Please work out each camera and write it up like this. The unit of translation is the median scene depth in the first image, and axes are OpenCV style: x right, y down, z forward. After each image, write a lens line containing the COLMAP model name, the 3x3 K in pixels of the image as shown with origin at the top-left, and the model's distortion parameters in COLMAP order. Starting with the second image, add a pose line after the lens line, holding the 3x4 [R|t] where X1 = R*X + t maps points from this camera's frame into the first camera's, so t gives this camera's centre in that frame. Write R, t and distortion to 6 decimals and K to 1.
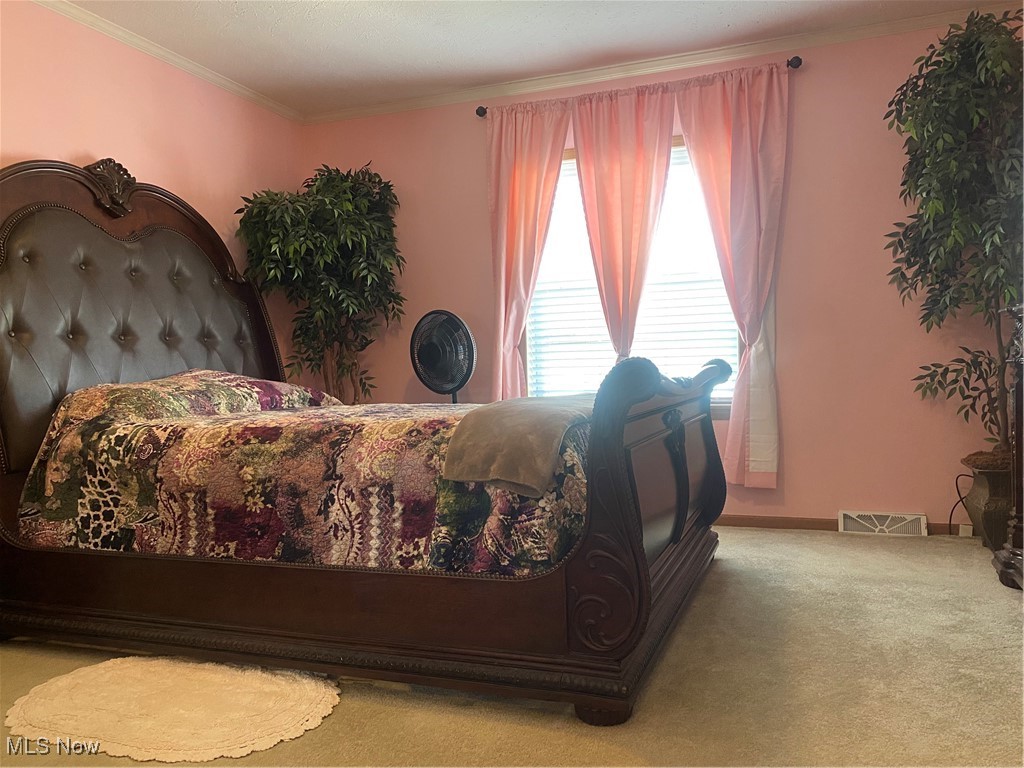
lens RADIAL K [[774.4, 0, 515.4], [0, 774.4, 360.3], [0, 0, 1]] dist [0.034246, -0.042434]
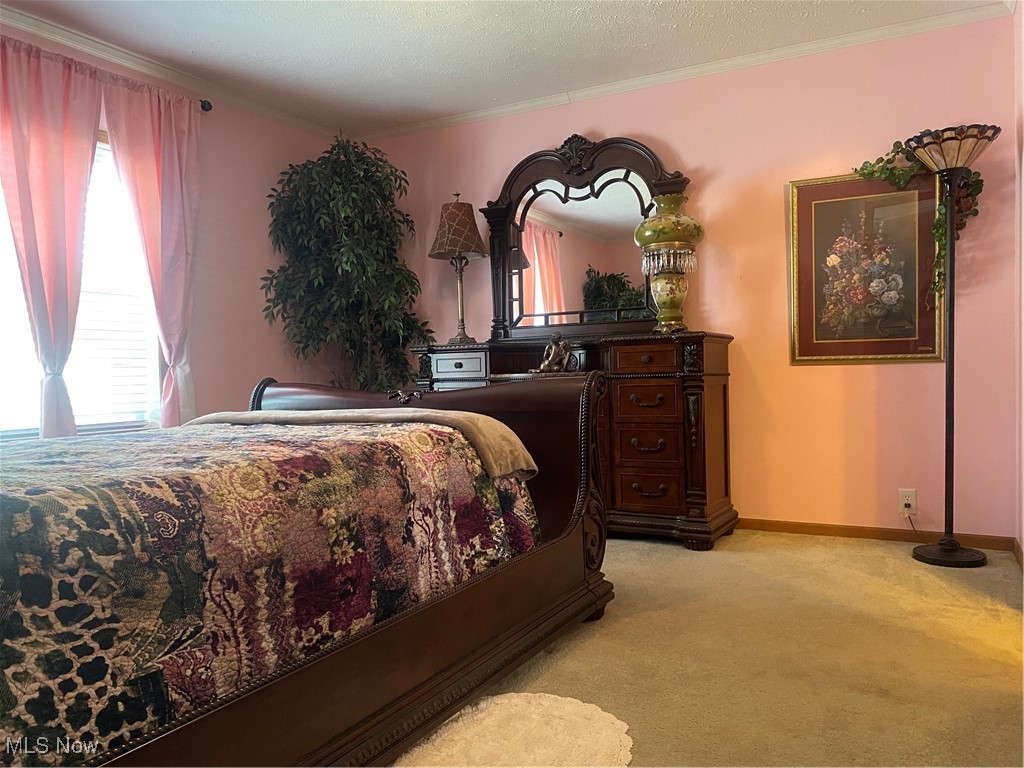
lens RADIAL K [[774.4, 0, 515.4], [0, 774.4, 360.3], [0, 0, 1]] dist [0.034246, -0.042434]
pose [[0.148741, 0.033794, 0.988299, -1.003402], [0.010615, 0.999304, -0.035768, 0.021799], [-0.988819, 0.015811, 0.148278, 0.670627]]
